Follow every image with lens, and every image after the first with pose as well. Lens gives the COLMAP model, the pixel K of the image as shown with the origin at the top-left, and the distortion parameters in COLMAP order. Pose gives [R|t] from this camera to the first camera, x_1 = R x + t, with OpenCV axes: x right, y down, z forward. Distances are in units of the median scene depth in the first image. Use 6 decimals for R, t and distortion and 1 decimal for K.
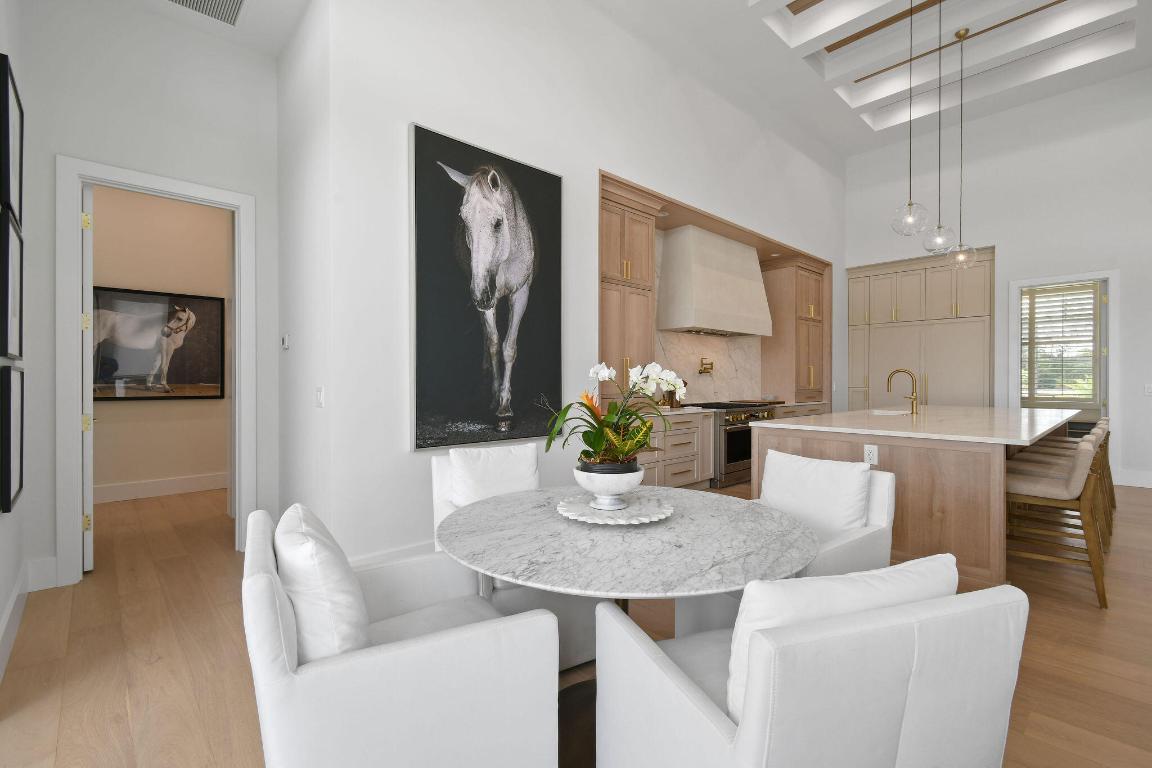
lens RADIAL K [[506.8, 0, 580.5], [0, 506.8, 380.4], [0, 0, 1]] dist [0.005482, -0.003273]
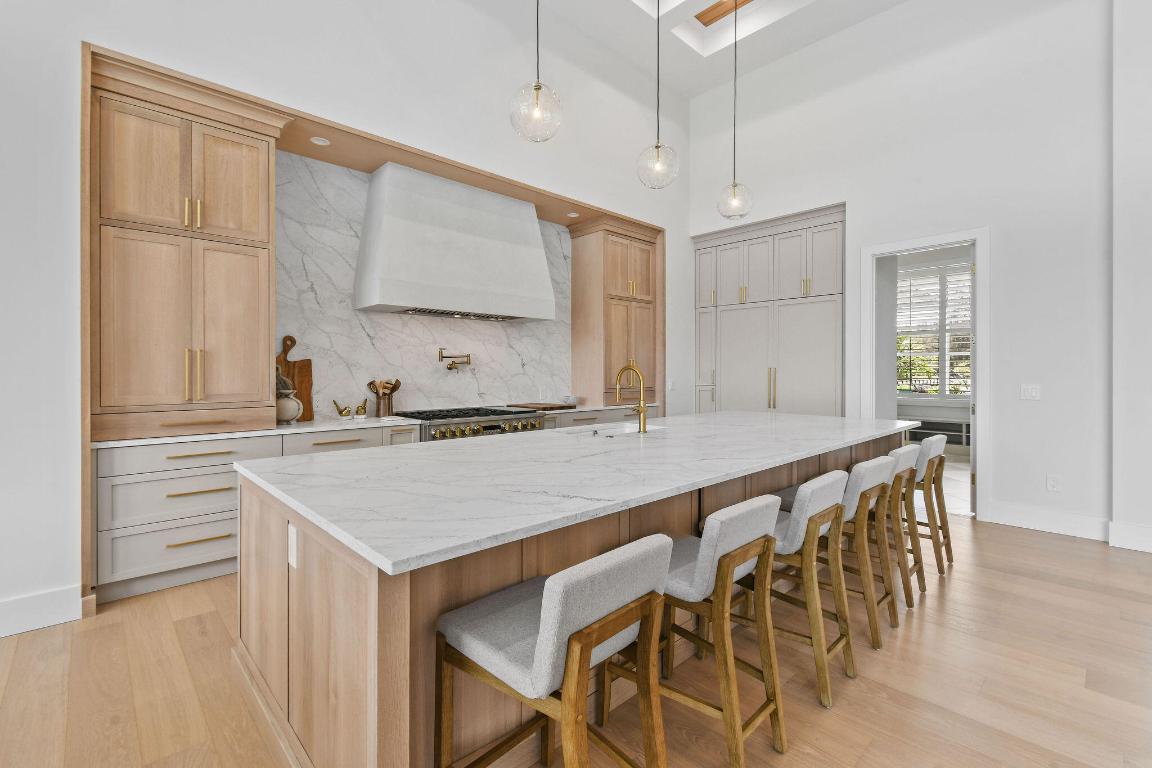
lens RADIAL K [[506.8, 0, 580.3], [0, 506.8, 376.4], [0, 0, 1]] dist [0.005482, -0.003273]
pose [[0.999816, -0.001396, 0.019144, 0.753218], [0.001161, 0.999924, 0.012262, -0.021775], [-0.019160, -0.012238, 0.999742, 0.446769]]
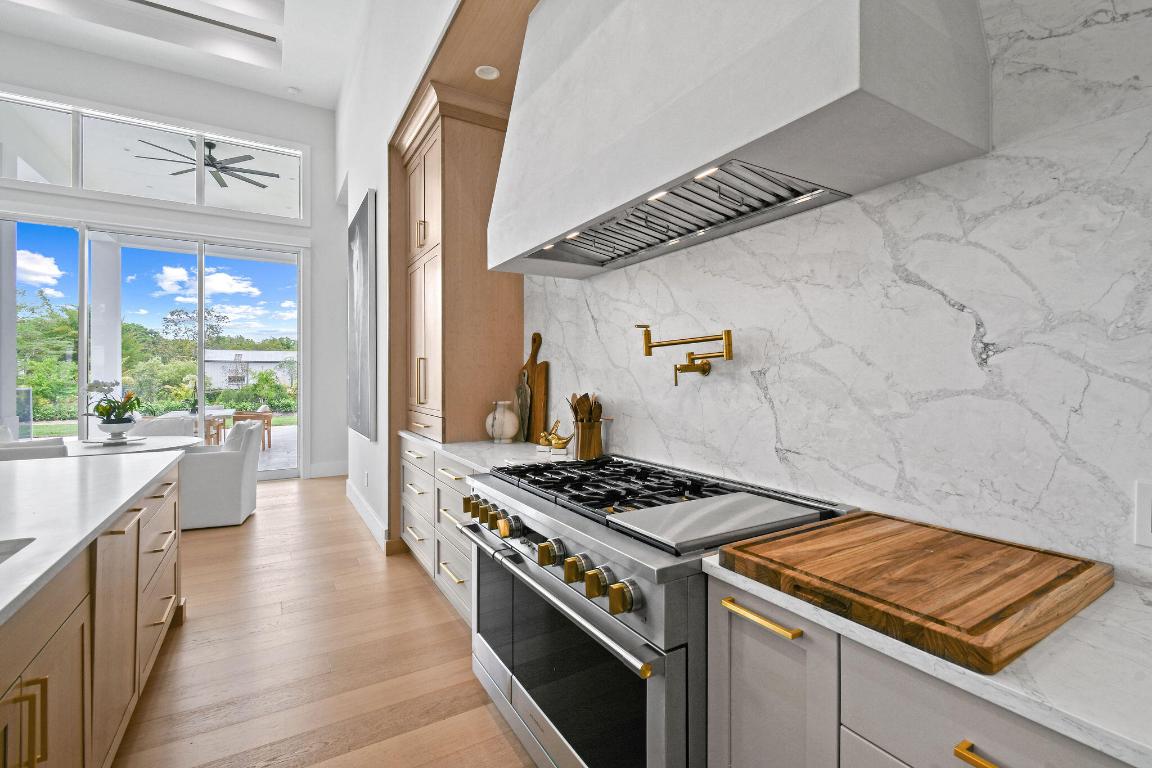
lens RADIAL K [[506.8, 0, 580.4], [0, 506.8, 374.7], [0, 0, 1]] dist [0.005482, -0.003273]
pose [[-0.199675, -0.005235, -0.979848, 0.981243], [-0.000568, 0.999986, -0.005227, -0.020531], [0.979862, -0.000487, -0.199675, 1.793865]]
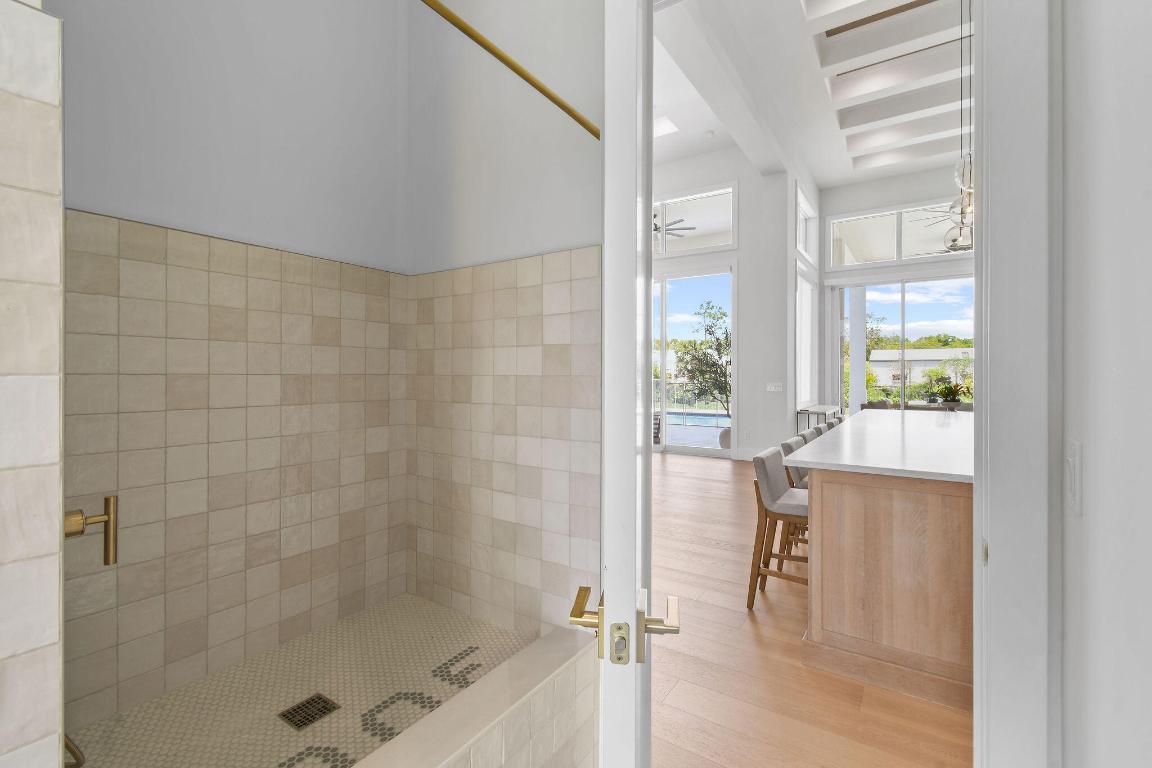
lens RADIAL K [[506.8, 0, 582.6], [0, 506.8, 379.7], [0, 0, 1]] dist [0.005482, -0.003273]
pose [[-0.972789, 0.007160, -0.231582, 1.888437], [0.006429, 0.999972, 0.003911, -0.016060], [0.231604, 0.002316, -0.972807, 2.071810]]
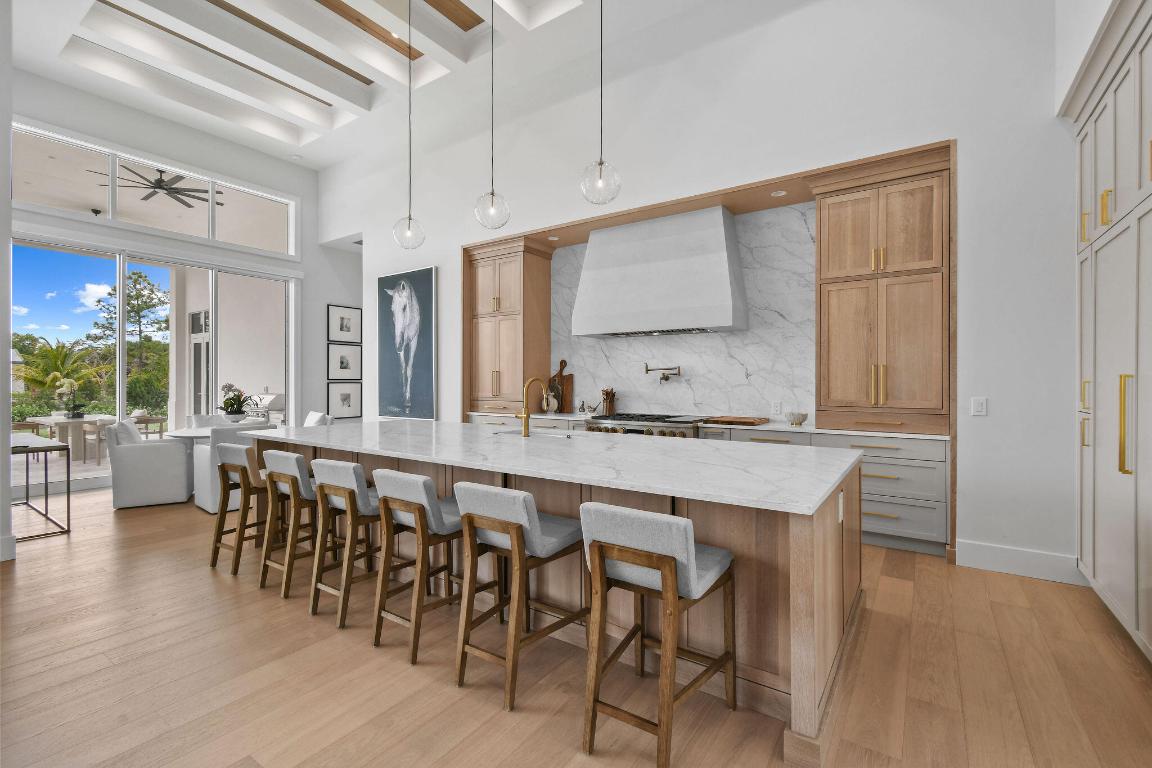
lens RADIAL K [[506.8, 0, 581.4], [0, 506.8, 379.5], [0, 0, 1]] dist [0.005482, -0.003273]
pose [[0.222504, -0.004240, -0.974922, 1.886368], [0.000042, 0.999991, -0.004339, -0.019777], [0.974932, 0.000924, 0.222502, 1.216217]]
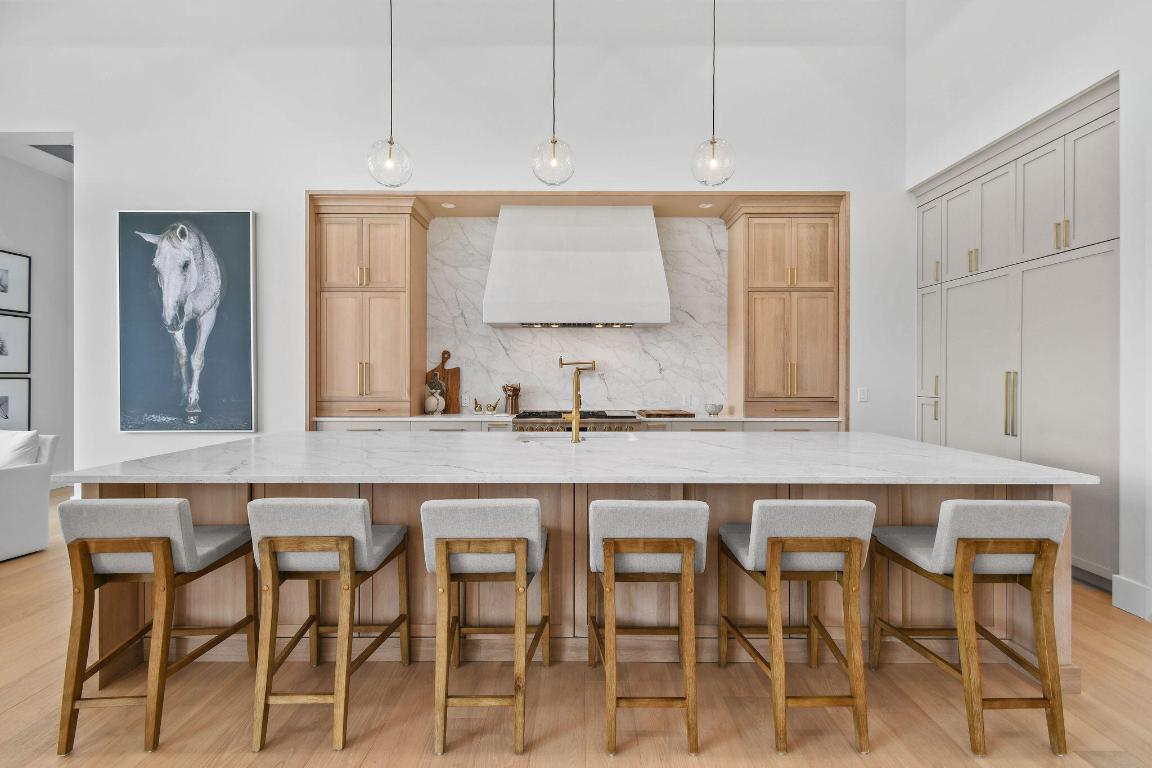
lens RADIAL K [[506.8, 0, 582.5], [0, 506.8, 377.7], [0, 0, 1]] dist [0.005482, -0.003273]
pose [[0.734989, 0.000747, -0.678078, 1.458596], [0.000583, 0.999998, 0.001732, -0.018714], [0.678078, -0.001668, 0.734988, 0.721953]]
